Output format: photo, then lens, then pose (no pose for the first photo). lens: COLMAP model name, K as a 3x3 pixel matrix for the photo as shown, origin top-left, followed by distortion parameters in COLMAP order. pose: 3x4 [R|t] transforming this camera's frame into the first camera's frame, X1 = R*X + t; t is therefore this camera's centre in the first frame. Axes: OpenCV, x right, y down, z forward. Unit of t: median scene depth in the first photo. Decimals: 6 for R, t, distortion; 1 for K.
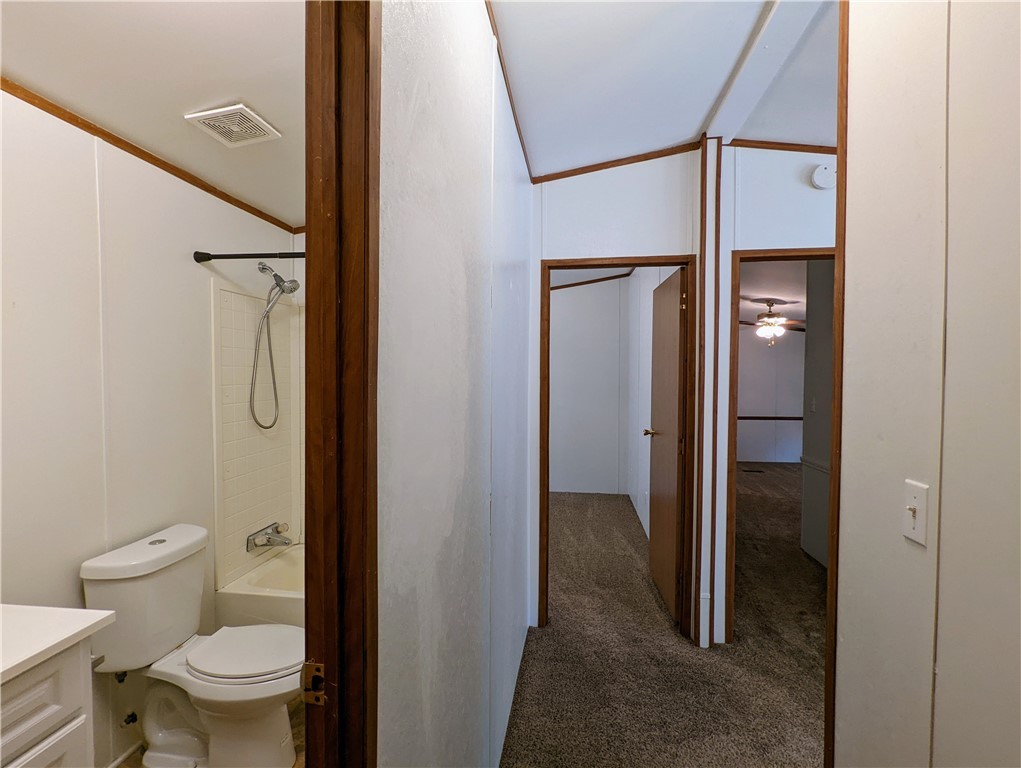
lens RADIAL K [[477.8, 0, 510.5], [0, 477.8, 384.0], [0, 0, 1]] dist [-0.002316, -0.000712]
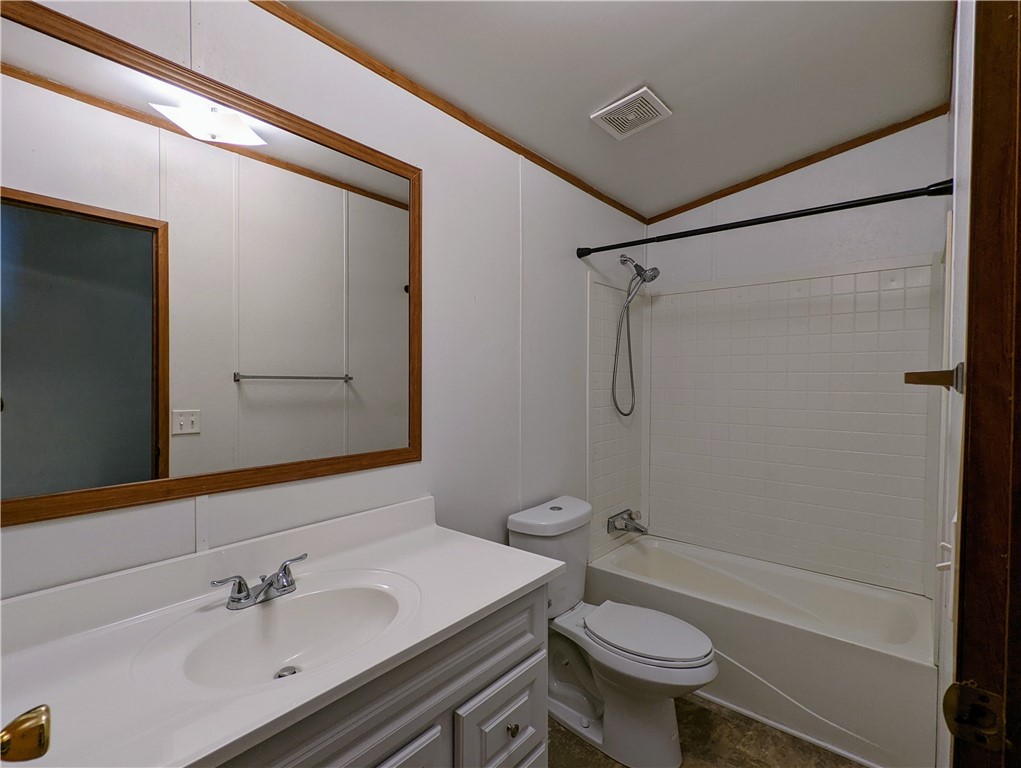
lens RADIAL K [[477.8, 0, 510.5], [0, 477.8, 384.0], [0, 0, 1]] dist [-0.002316, -0.000712]
pose [[0.842088, 0.010171, -0.539245, -0.207108], [-0.016460, 0.999841, -0.006845, 0.045198], [0.539090, 0.014640, 0.842121, 0.001830]]
